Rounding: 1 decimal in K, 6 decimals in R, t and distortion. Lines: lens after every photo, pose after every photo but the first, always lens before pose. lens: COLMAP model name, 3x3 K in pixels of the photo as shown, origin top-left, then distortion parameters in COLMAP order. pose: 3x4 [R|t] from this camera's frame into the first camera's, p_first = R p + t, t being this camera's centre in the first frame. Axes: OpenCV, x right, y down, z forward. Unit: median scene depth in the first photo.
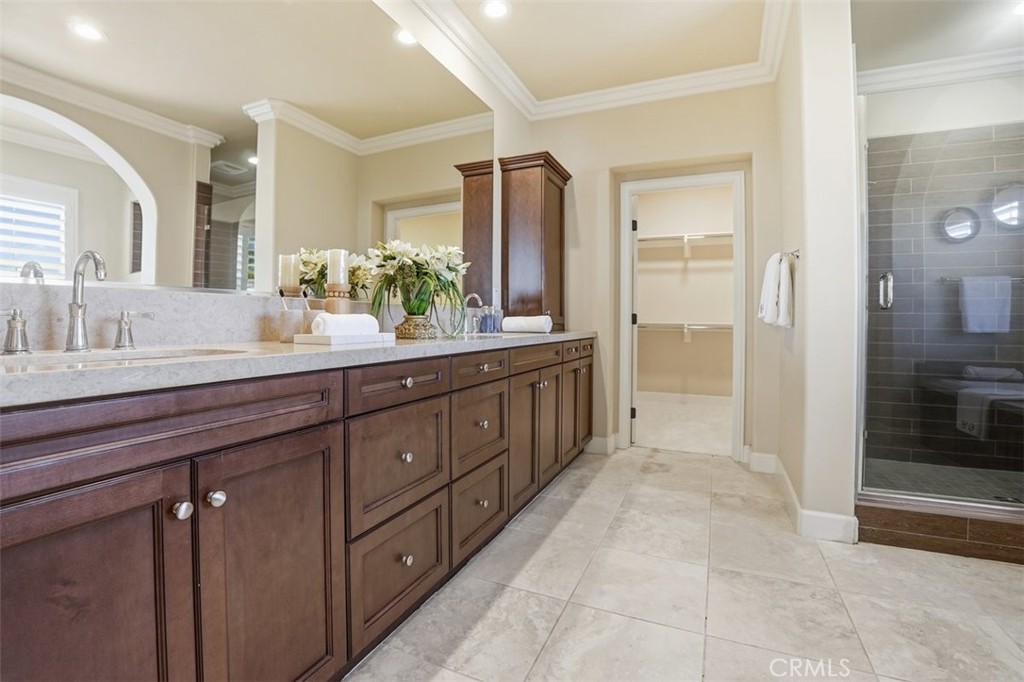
lens RADIAL K [[475.0, 0, 524.7], [0, 475.0, 323.2], [0, 0, 1]] dist [-0.010157, 0.001639]
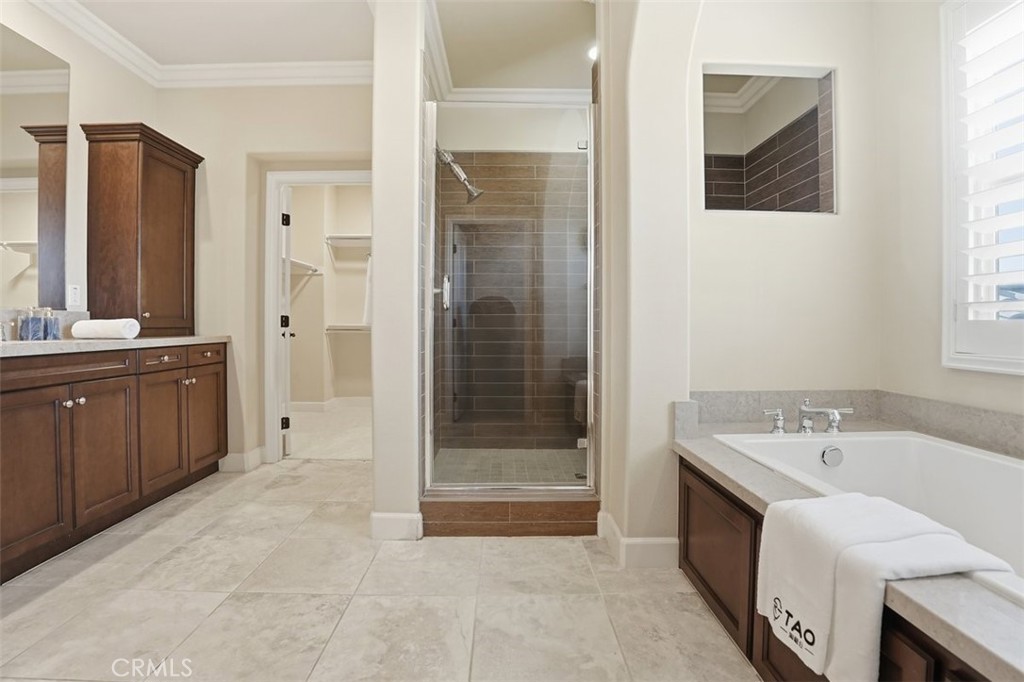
lens RADIAL K [[475.0, 0, 514.1], [0, 475.0, 336.0], [0, 0, 1]] dist [-0.010157, 0.001639]
pose [[0.939027, -0.016757, 0.343435, 0.429102], [0.009439, 0.999692, 0.022968, 0.003004], [-0.343714, -0.018326, 0.938895, -0.022924]]
